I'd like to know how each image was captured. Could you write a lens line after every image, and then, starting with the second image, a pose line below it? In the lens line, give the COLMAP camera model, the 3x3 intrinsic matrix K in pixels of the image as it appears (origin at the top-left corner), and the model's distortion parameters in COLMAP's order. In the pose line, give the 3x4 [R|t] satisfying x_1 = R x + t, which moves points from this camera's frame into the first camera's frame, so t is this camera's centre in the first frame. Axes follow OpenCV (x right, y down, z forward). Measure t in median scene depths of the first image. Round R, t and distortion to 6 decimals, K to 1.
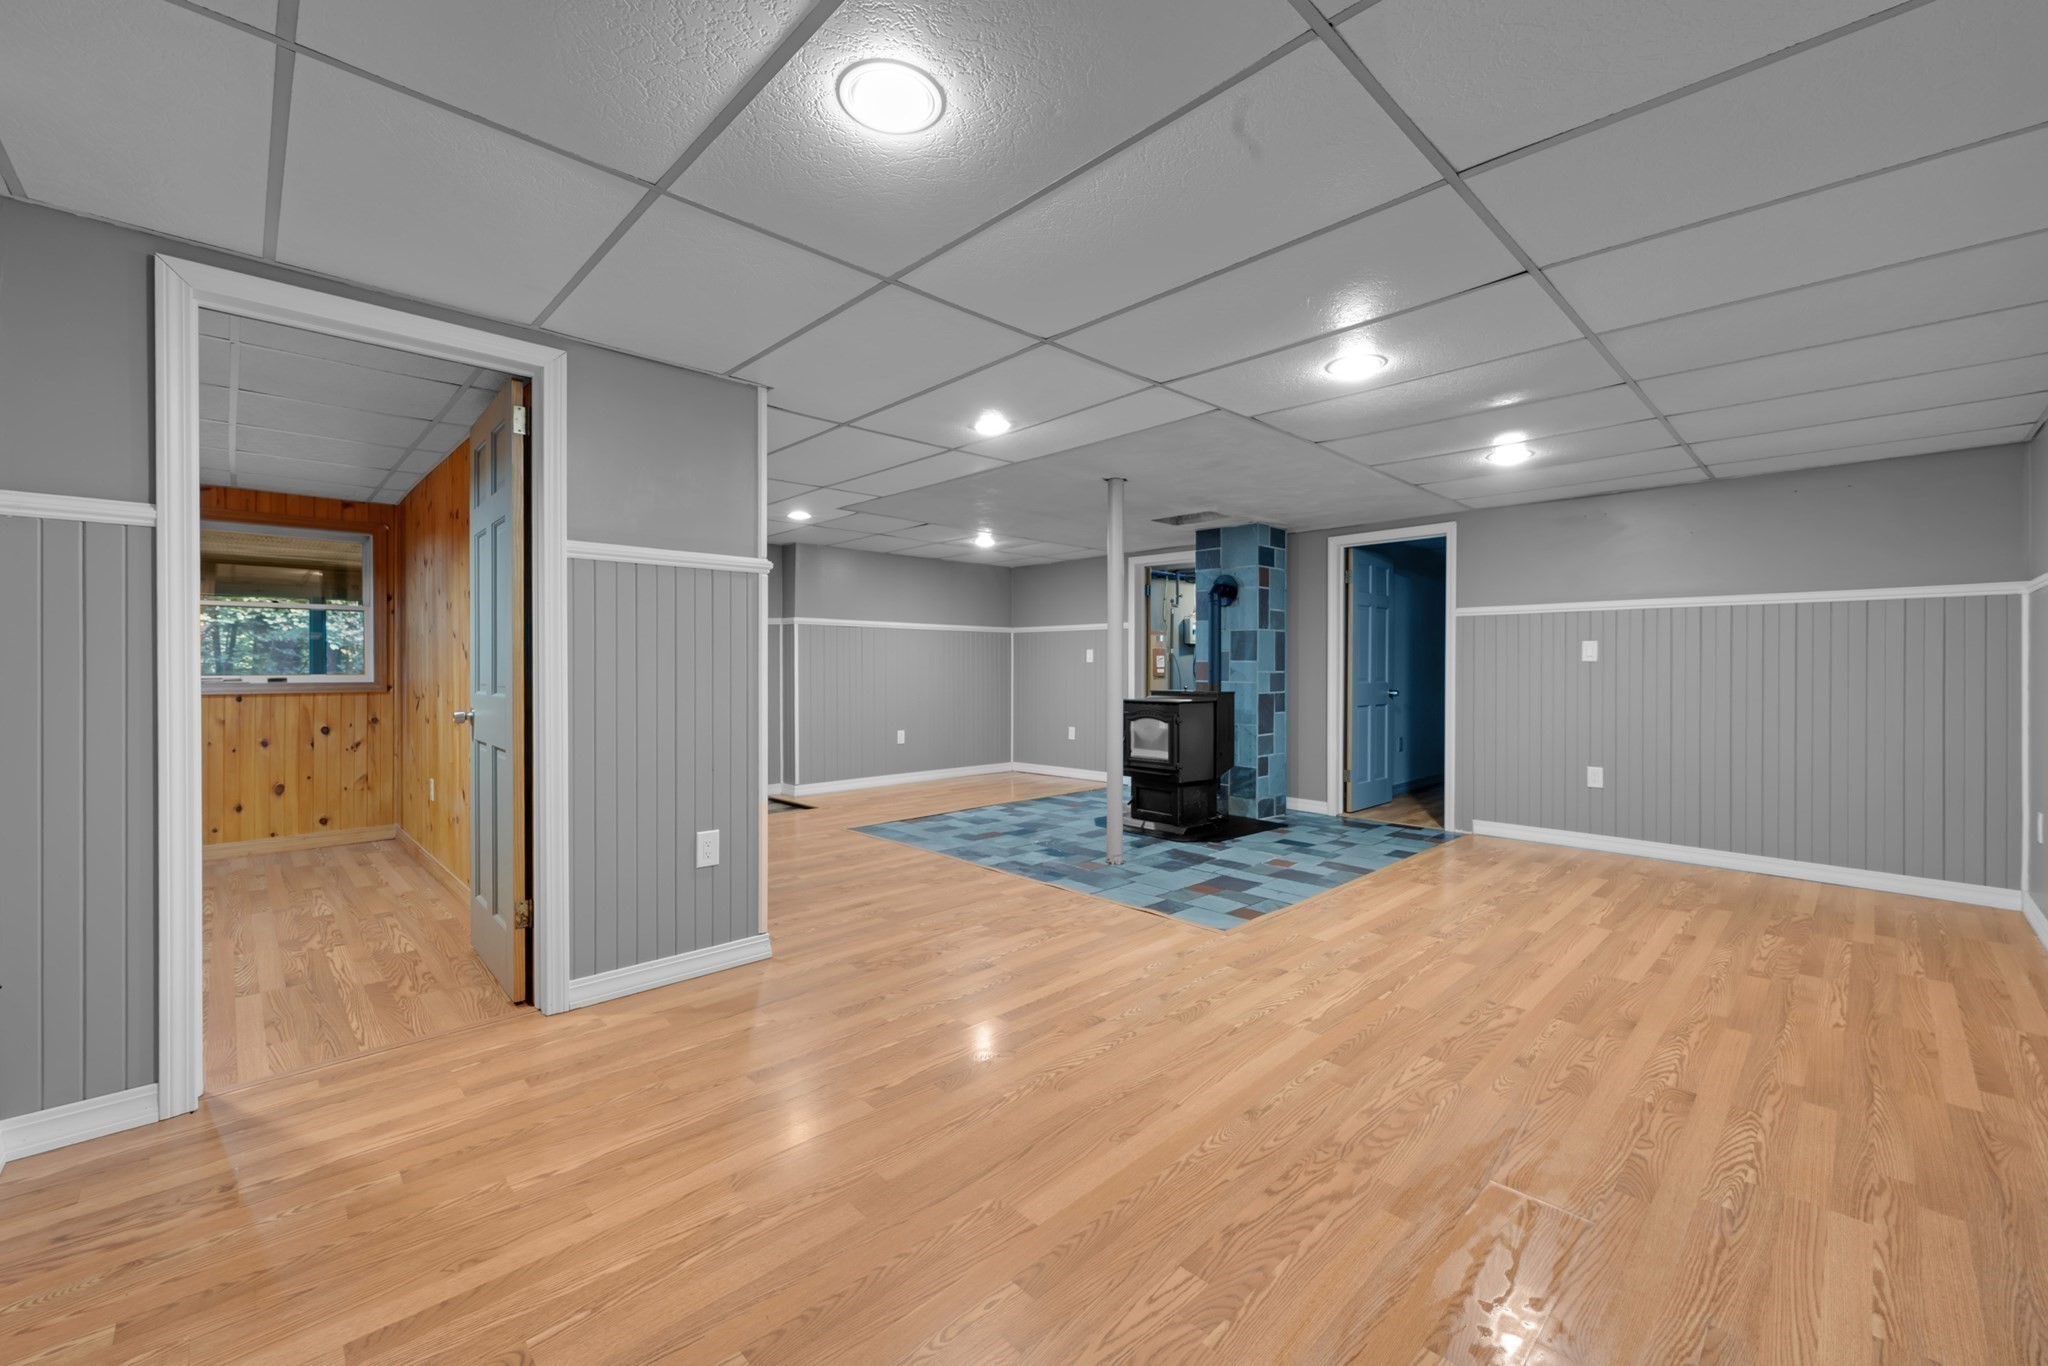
lens RADIAL K [[820.9, 0, 1014.3], [0, 820.9, 678.2], [0, 0, 1]] dist [-0.000721, 0.000212]
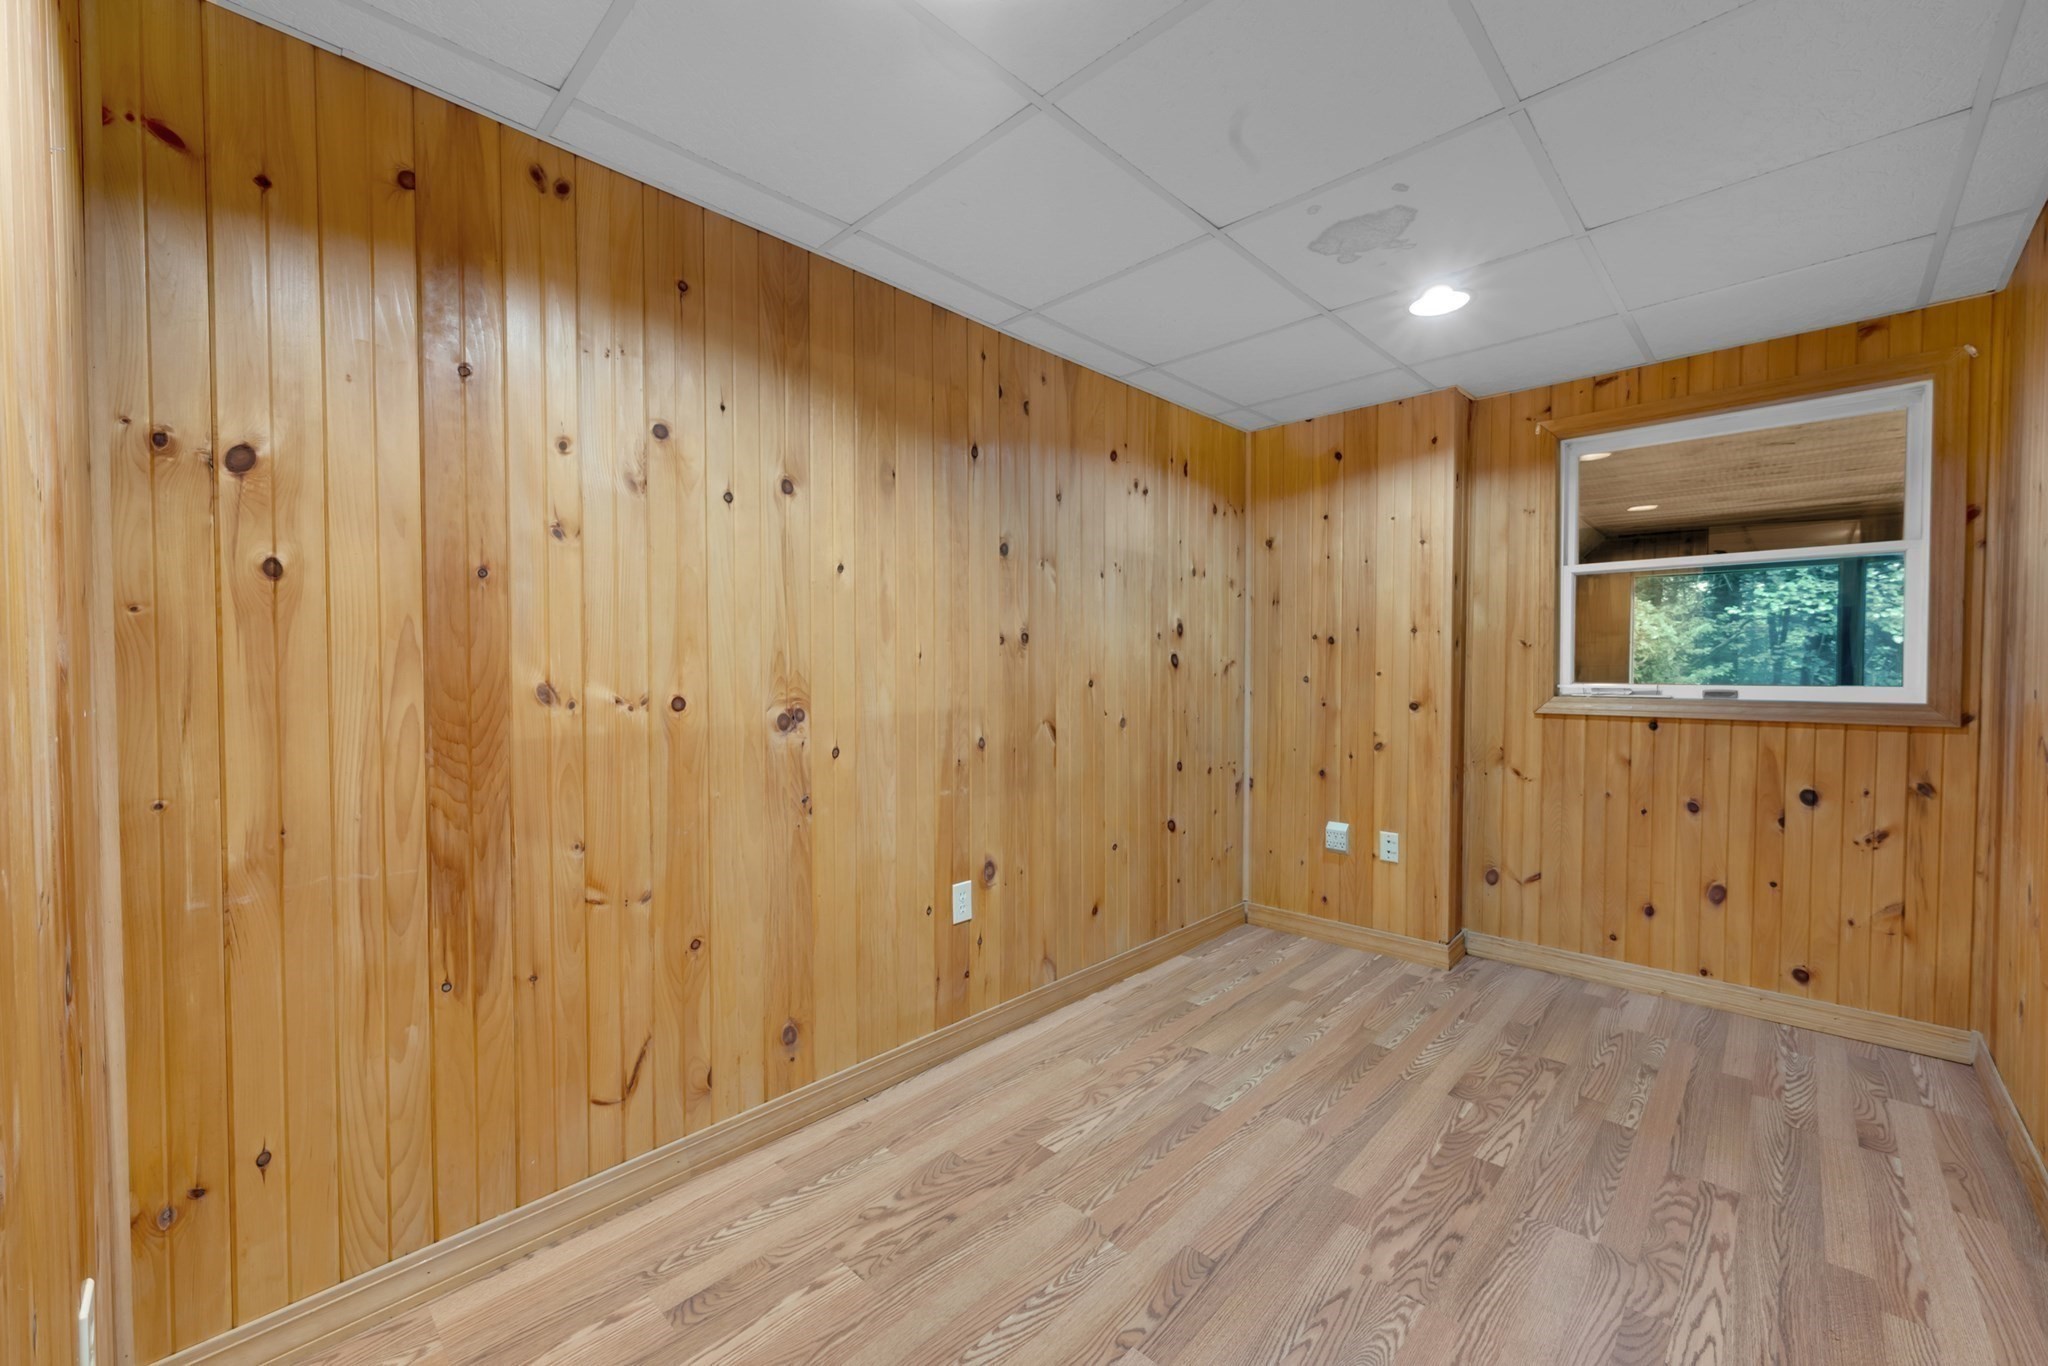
lens RADIAL K [[820.9, 0, 1014.3], [0, 820.9, 678.2], [0, 0, 1]] dist [-0.000721, 0.000212]
pose [[0.045330, 0.014958, -0.998860, -0.361101], [-0.012930, 0.999813, 0.014386, -0.010223], [0.998888, 0.012263, 0.045514, 0.490155]]
